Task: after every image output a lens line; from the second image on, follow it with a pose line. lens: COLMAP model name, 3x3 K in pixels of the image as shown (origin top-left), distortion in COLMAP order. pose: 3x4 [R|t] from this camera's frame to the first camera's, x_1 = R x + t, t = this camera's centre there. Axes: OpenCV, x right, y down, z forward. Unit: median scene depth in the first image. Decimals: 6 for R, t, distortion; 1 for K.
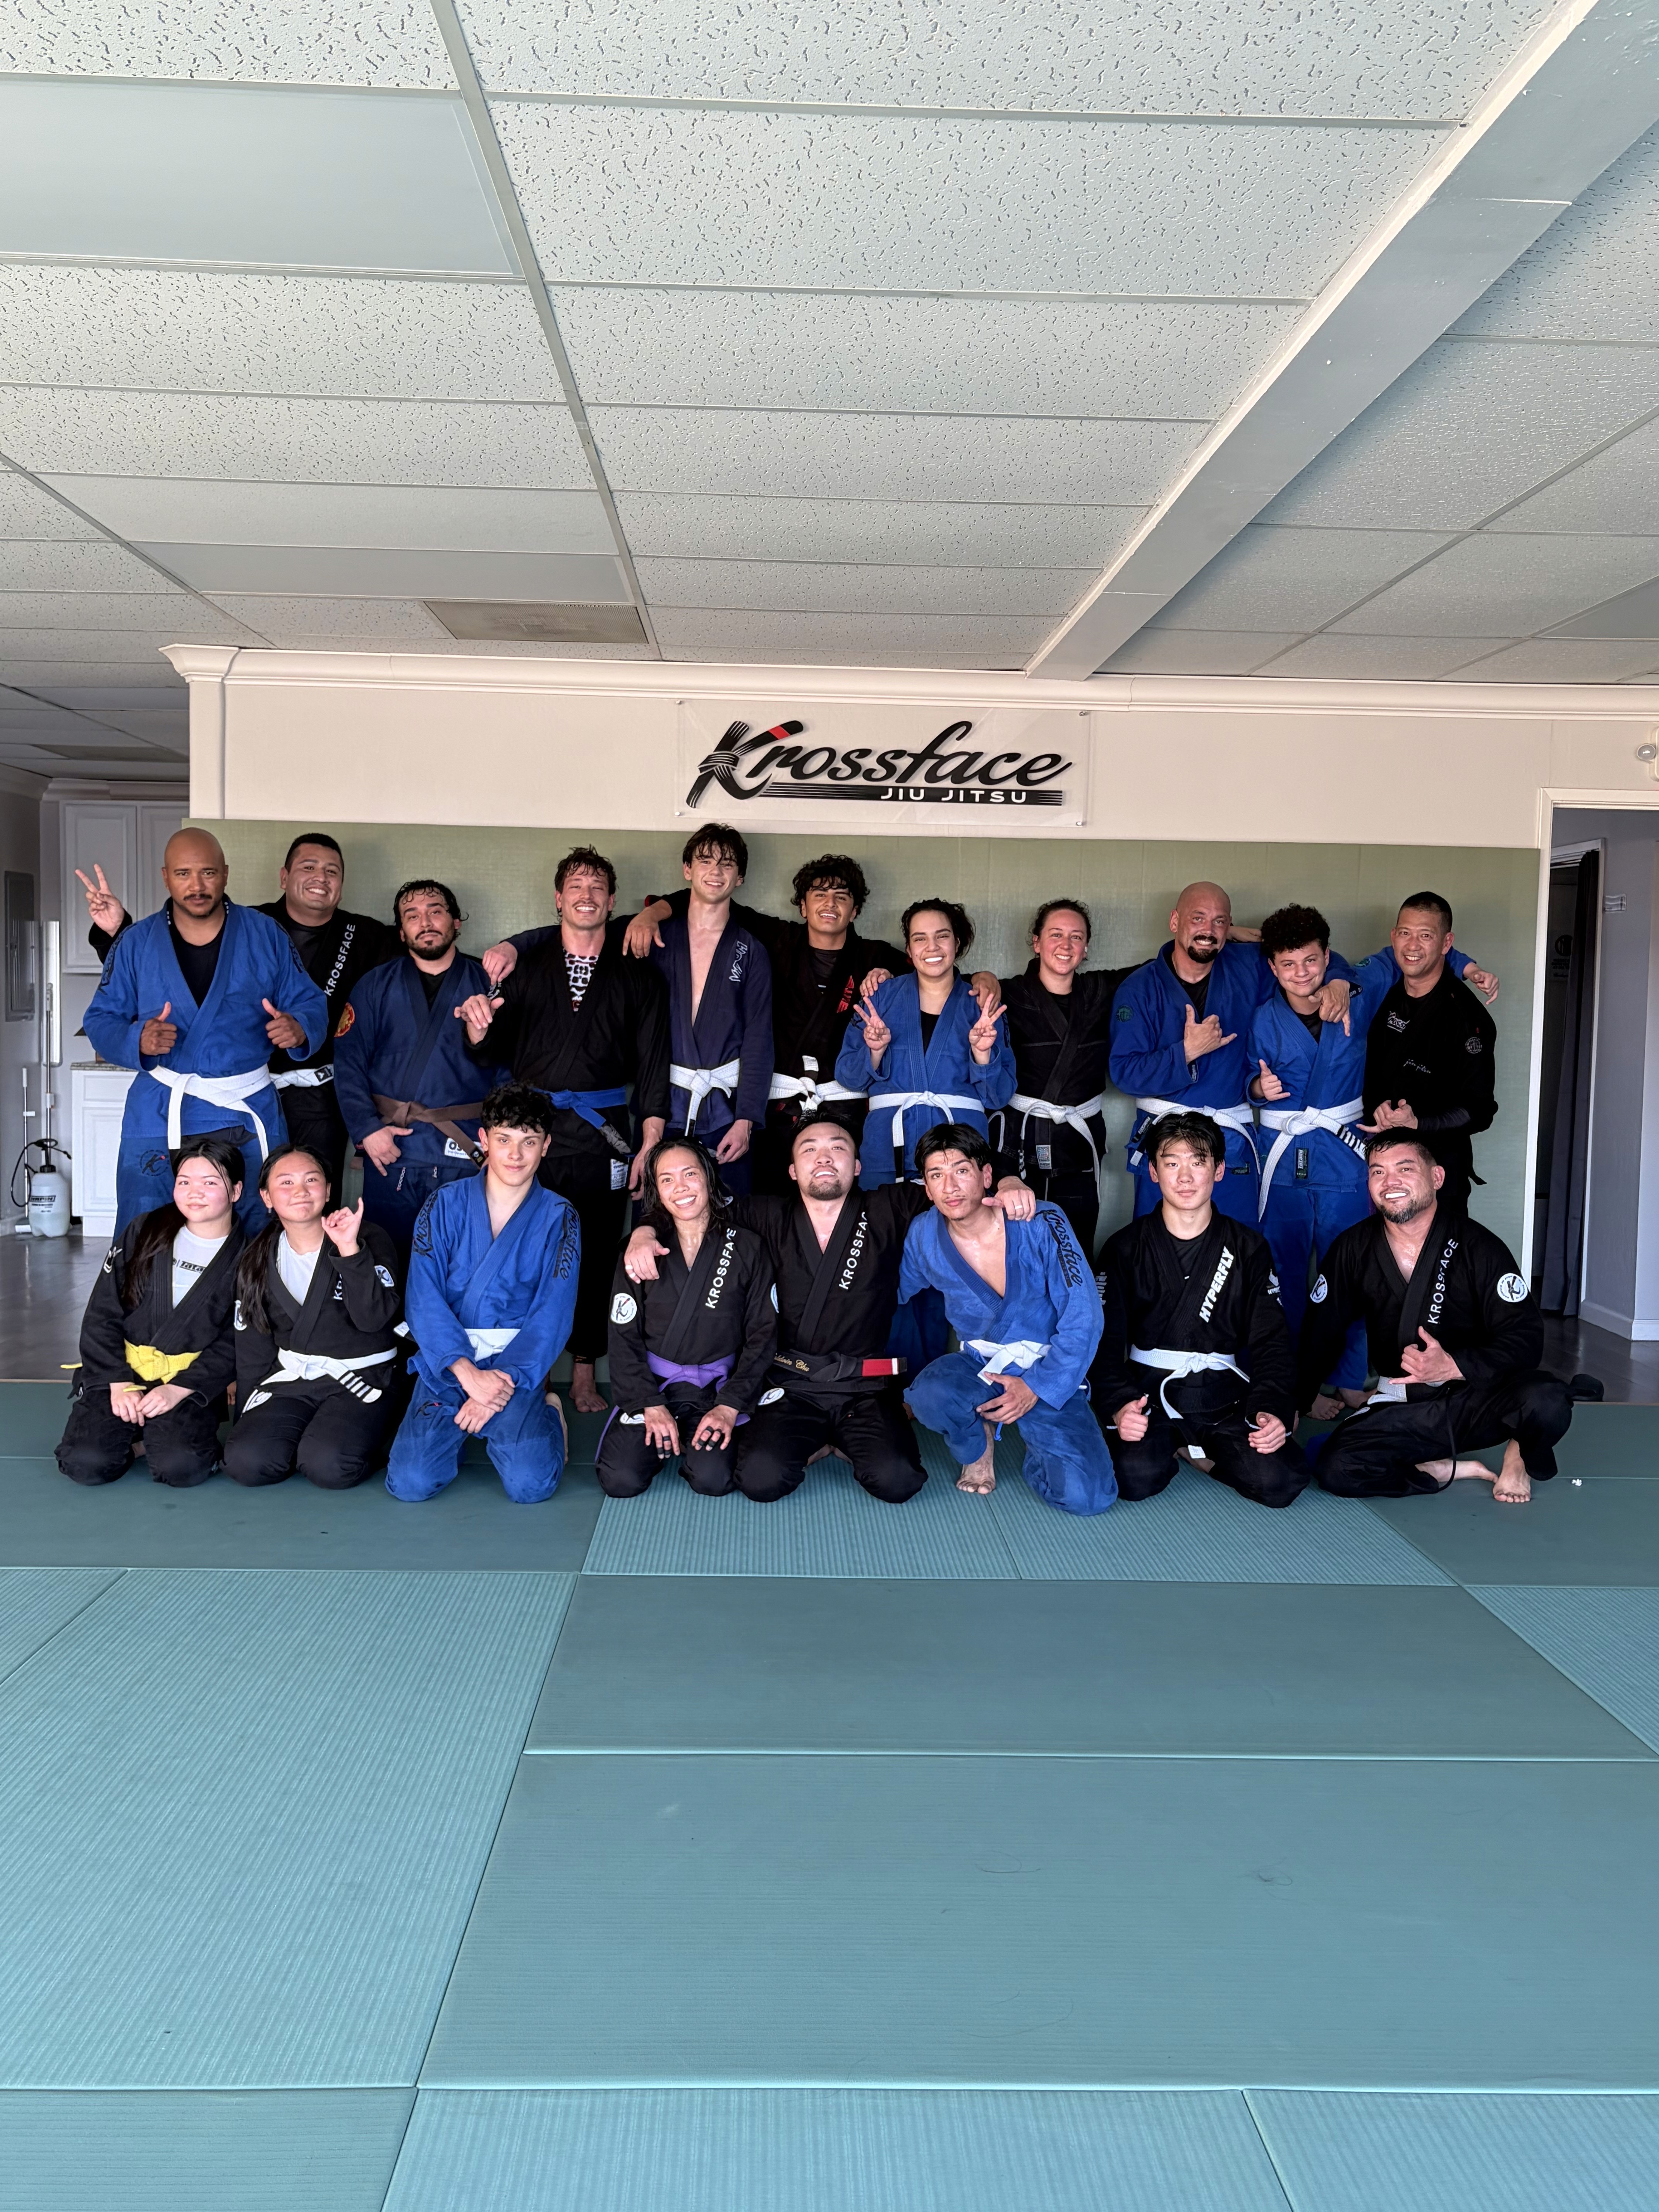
lens RADIAL K [[1909.5, 0, 821.4], [0, 1909.5, 1114.0], [0, 0, 1]] dist [0.023137, -0.023310]
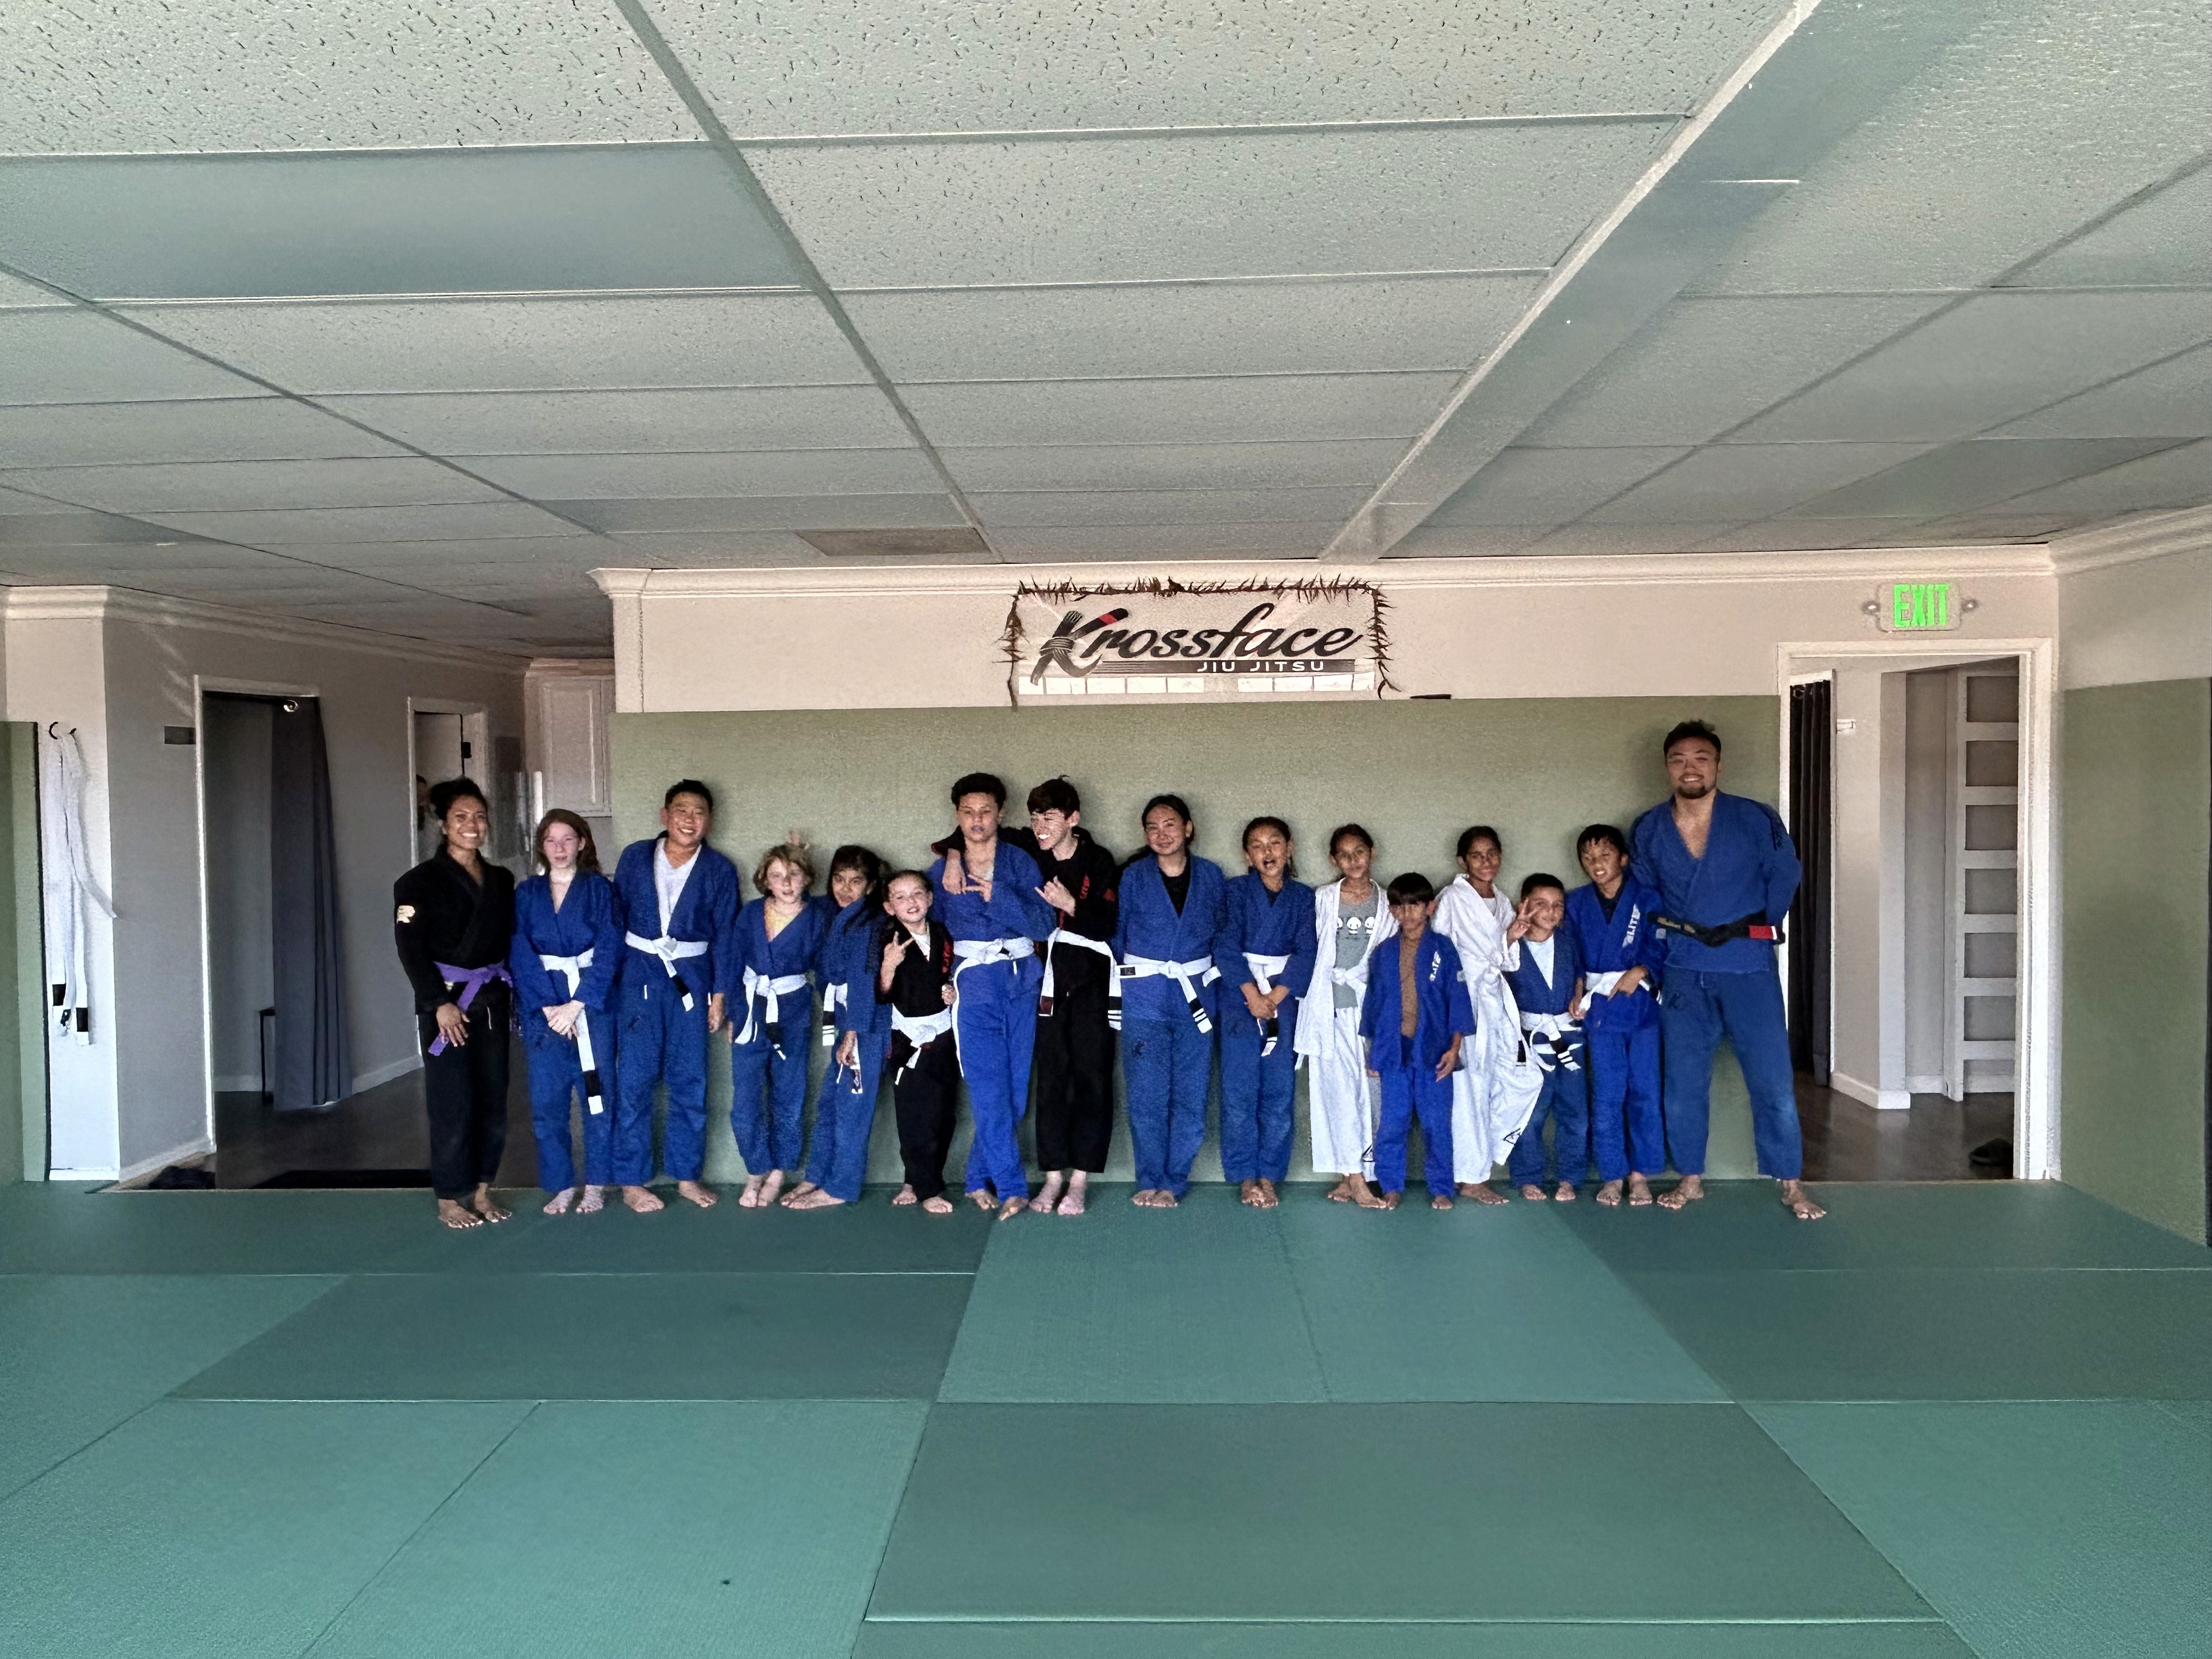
lens RADIAL K [[1542.5, 0, 1088.0], [0, 1542.5, 823.3], [0, 0, 1]] dist [-0.015584, -0.000394]
pose [[0.997517, -0.031358, -0.063053, 0.030586], [0.029414, 0.999070, -0.031525, -0.066693], [0.063983, 0.029592, 0.997512, 0.096966]]
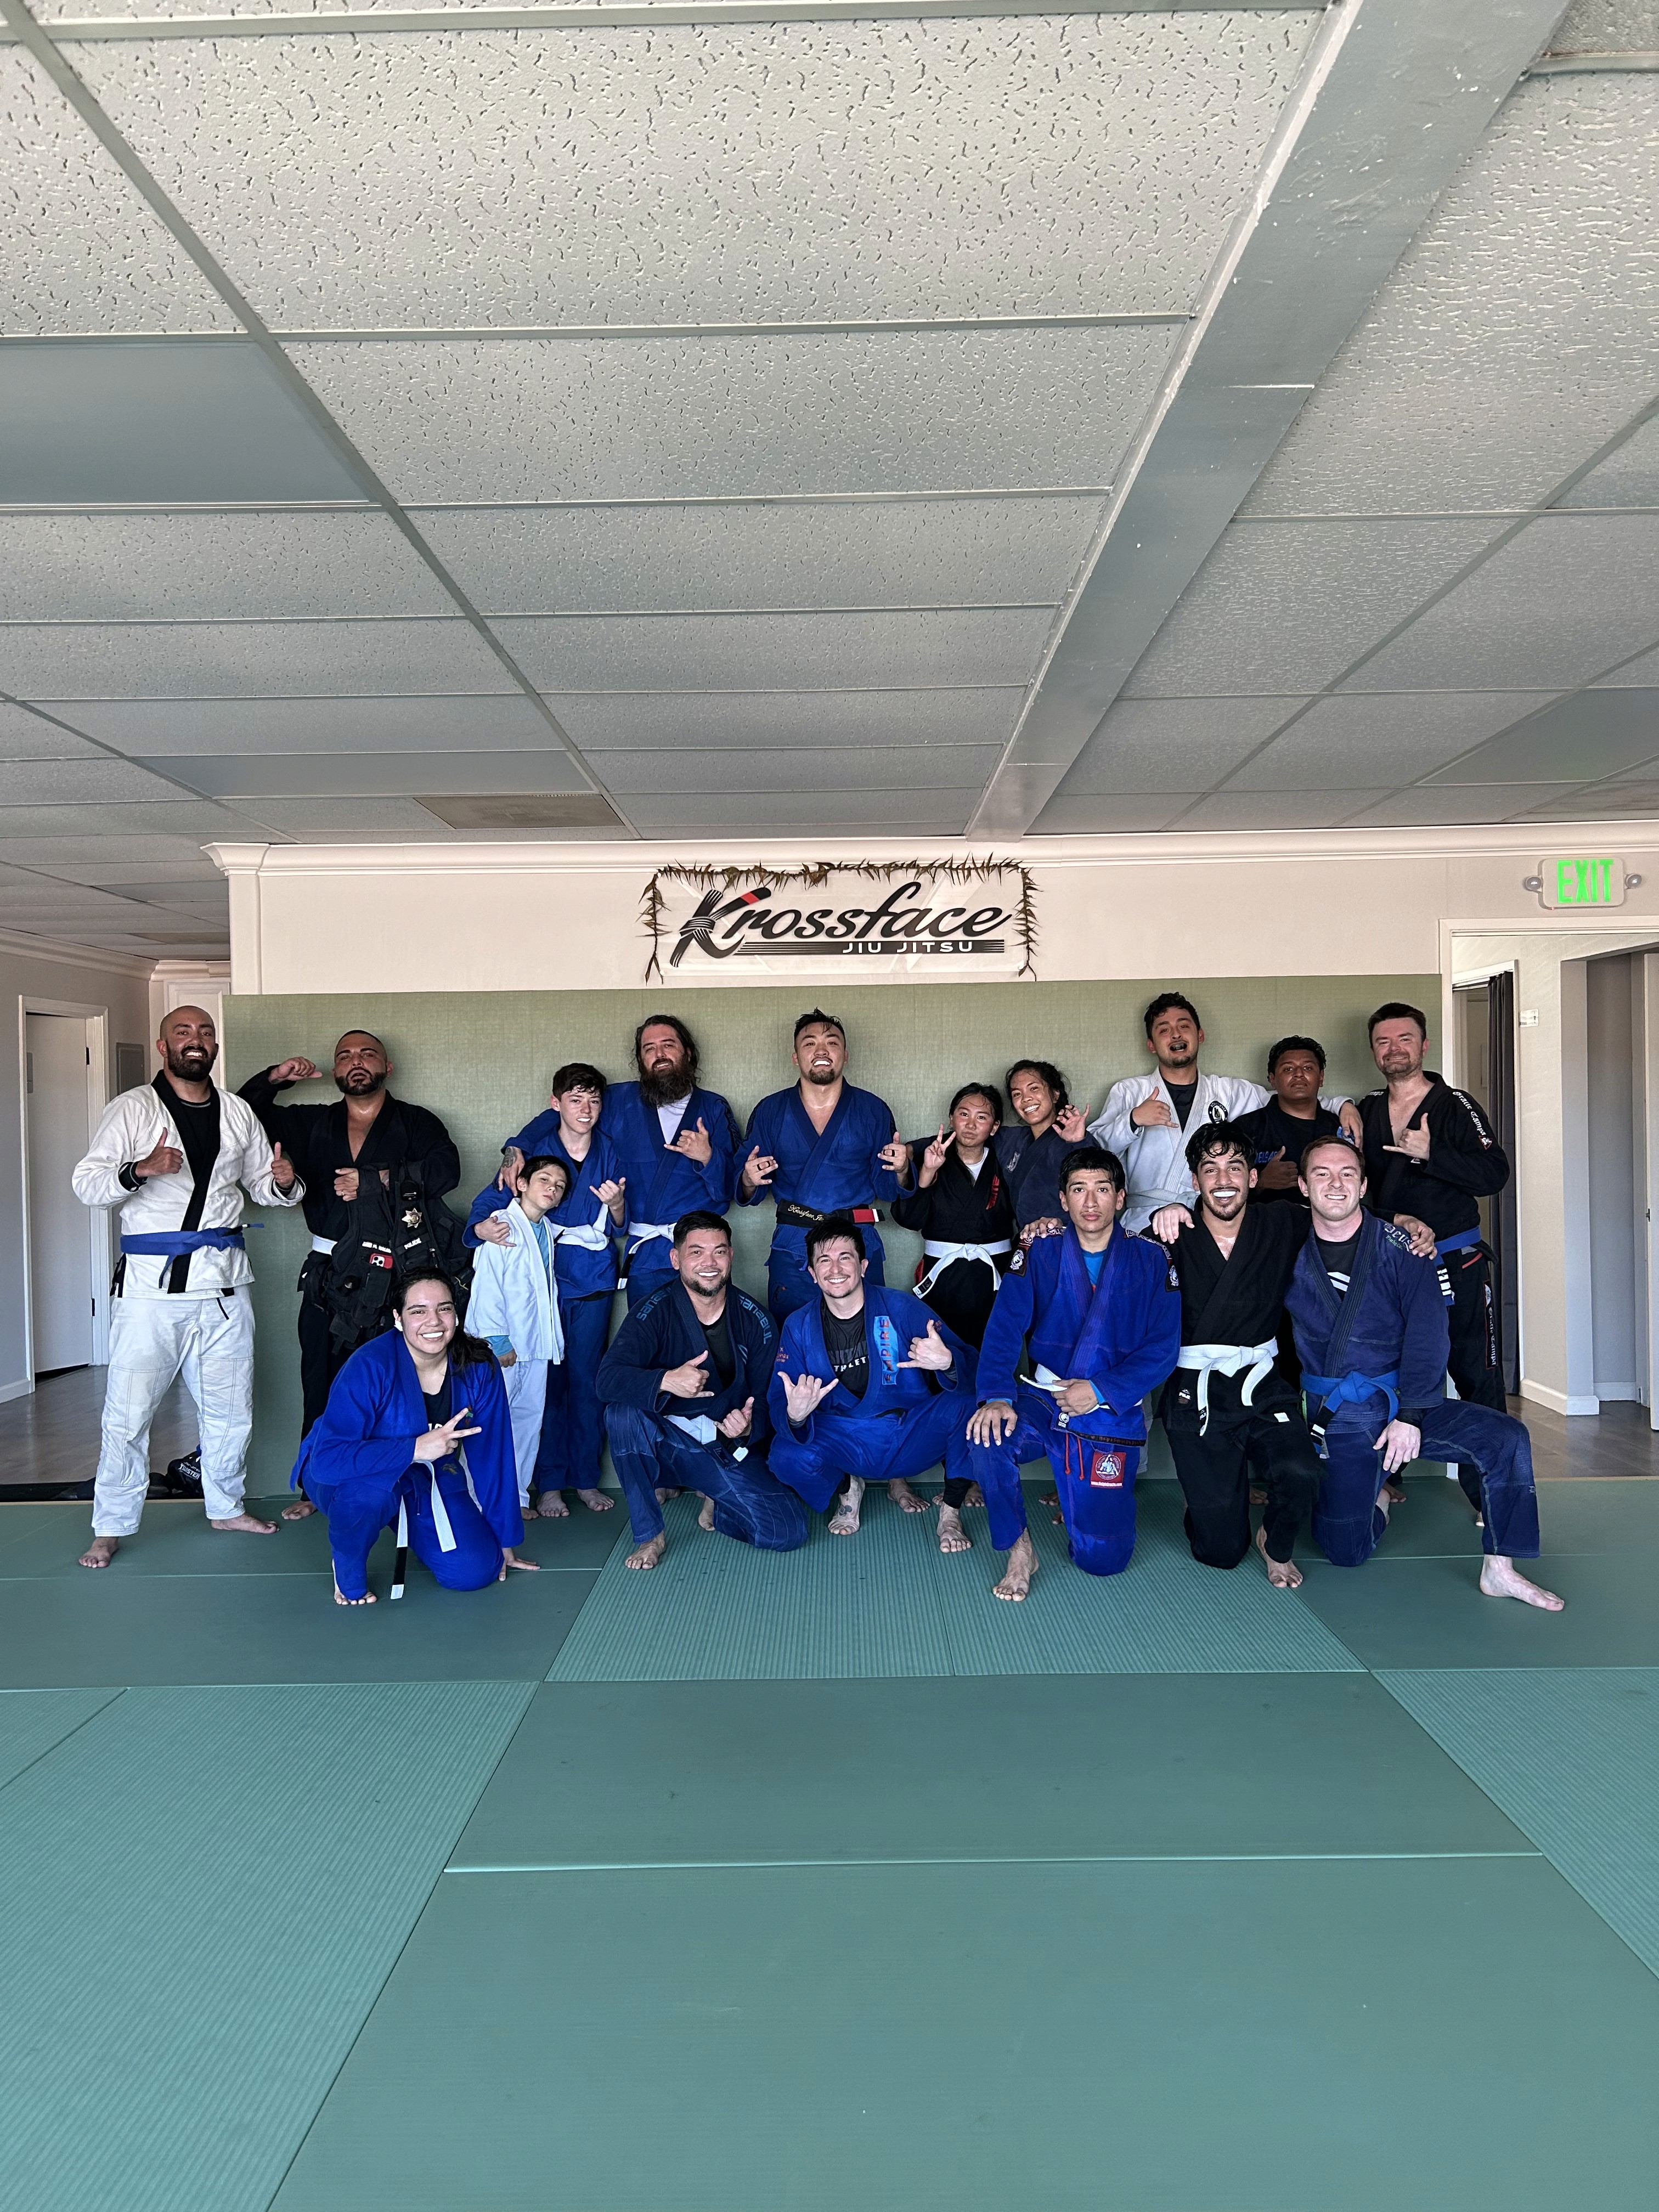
lens RADIAL K [[1657.1, 0, 838.1], [0, 1657.1, 1128.1], [0, 0, 1]] dist [0.030476, -0.042672]
pose [[0.998822, -0.037271, -0.031080, 0.079870], [0.035507, 0.997829, -0.055474, -0.013096], [0.033080, 0.054305, 0.997976, 0.053483]]
